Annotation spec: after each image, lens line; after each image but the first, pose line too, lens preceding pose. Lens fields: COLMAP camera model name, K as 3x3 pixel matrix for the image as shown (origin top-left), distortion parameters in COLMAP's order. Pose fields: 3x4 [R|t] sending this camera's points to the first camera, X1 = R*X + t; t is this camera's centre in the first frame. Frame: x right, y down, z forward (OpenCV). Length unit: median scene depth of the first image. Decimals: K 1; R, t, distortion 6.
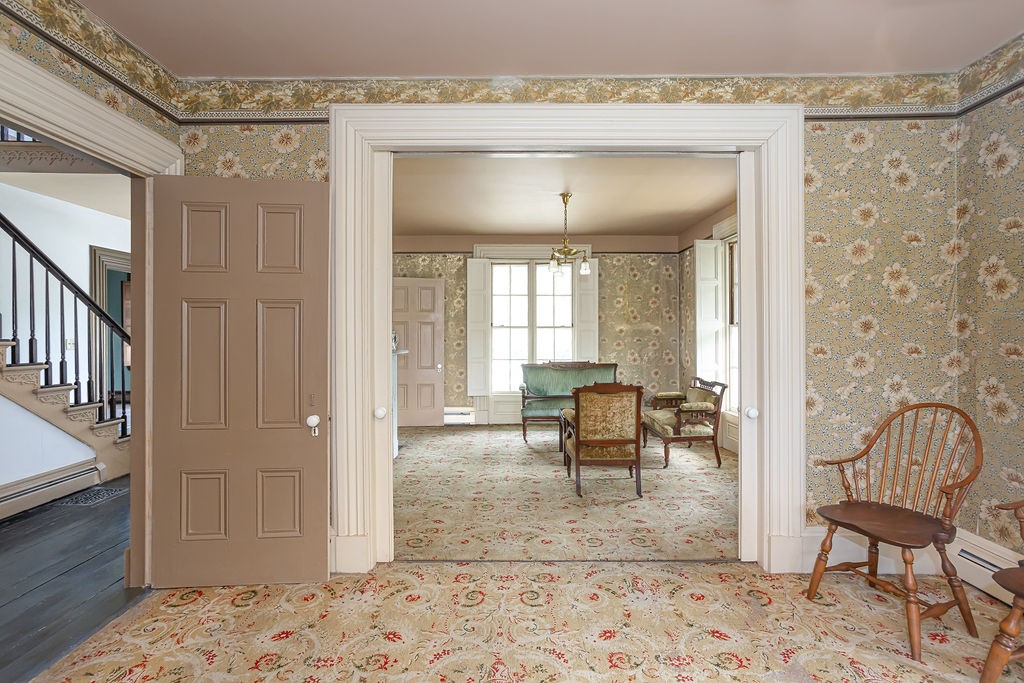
lens RADIAL K [[490.5, 0, 514.1], [0, 490.5, 333.5], [0, 0, 1]] dist [-0.037006, 0.034739]
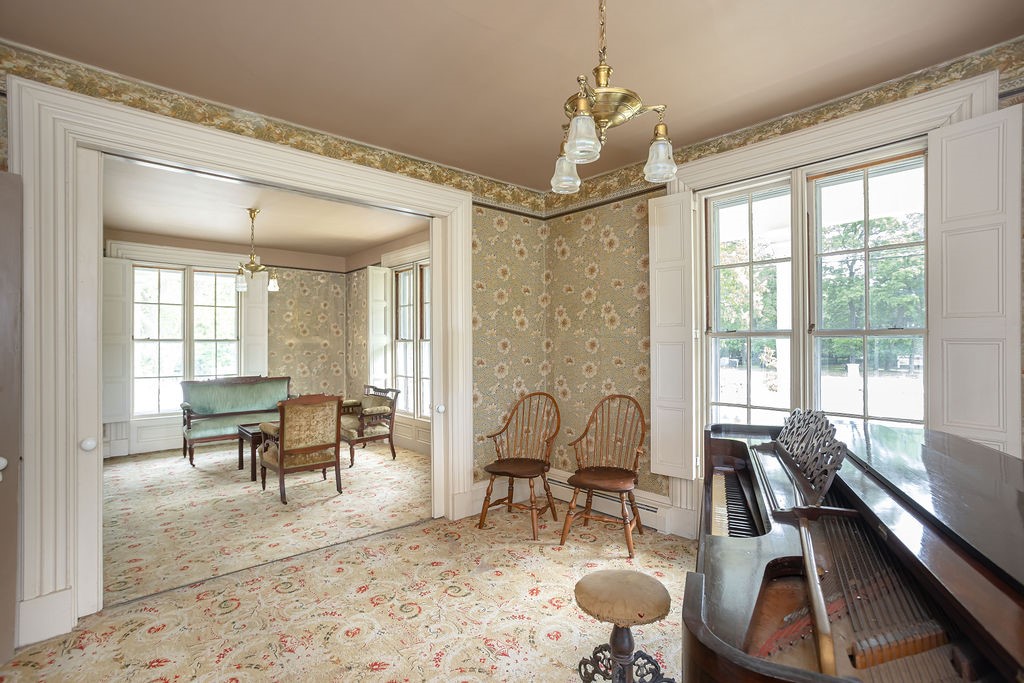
lens RADIAL K [[490.5, 0, 514.1], [0, 490.5, 333.5], [0, 0, 1]] dist [-0.037006, 0.034739]
pose [[0.746468, 0.014936, 0.665254, -0.276193], [-0.001807, 0.999790, -0.020419, -0.020841], [-0.665419, 0.014040, 0.746338, -0.171696]]
